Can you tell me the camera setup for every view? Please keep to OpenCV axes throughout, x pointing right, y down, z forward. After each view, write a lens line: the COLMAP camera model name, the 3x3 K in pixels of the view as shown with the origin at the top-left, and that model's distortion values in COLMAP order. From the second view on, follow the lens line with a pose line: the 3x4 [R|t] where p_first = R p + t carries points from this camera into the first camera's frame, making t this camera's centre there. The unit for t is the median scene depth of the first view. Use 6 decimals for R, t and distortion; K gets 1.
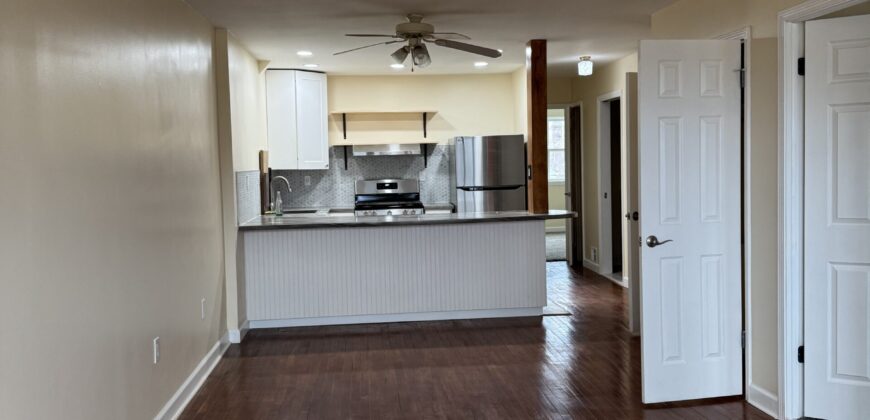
lens RADIAL K [[833.0, 0, 440.8], [0, 833.0, 210.0], [0, 0, 1]] dist [0.118141, 0.000000]
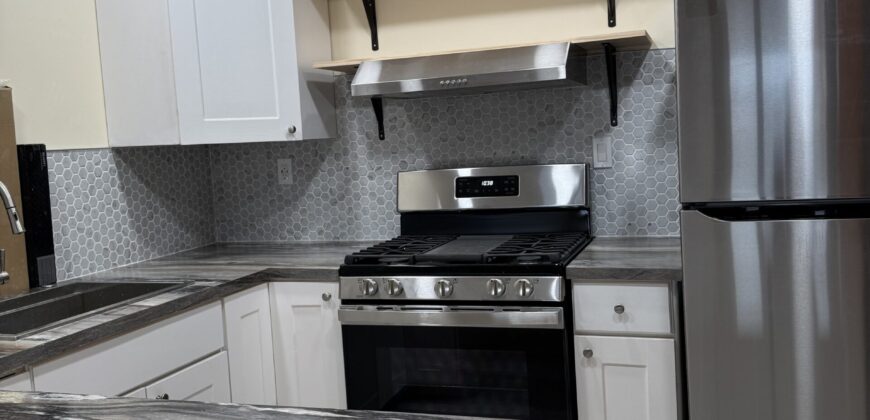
lens RADIAL K [[833.0, 0, 429.7], [0, 833.0, 205.1], [0, 0, 1]] dist [0.118141, 0.000000]
pose [[0.908201, 0.007612, -0.418466, 0.051485], [0.011215, 0.999033, 0.042513, -0.035438], [0.418385, -0.043304, 0.907237, 0.693719]]
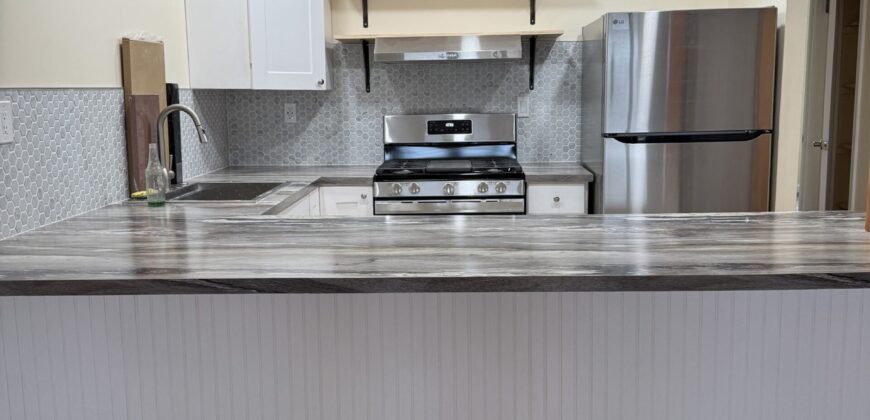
lens RADIAL K [[833.0, 0, 433.0], [0, 833.0, 217.2], [0, 0, 1]] dist [0.118141, 0.000000]
pose [[0.991804, 0.029238, -0.124380, -0.012453], [-0.017228, 0.995179, 0.096555, -0.023206], [0.126604, -0.093621, 0.987526, 0.516331]]
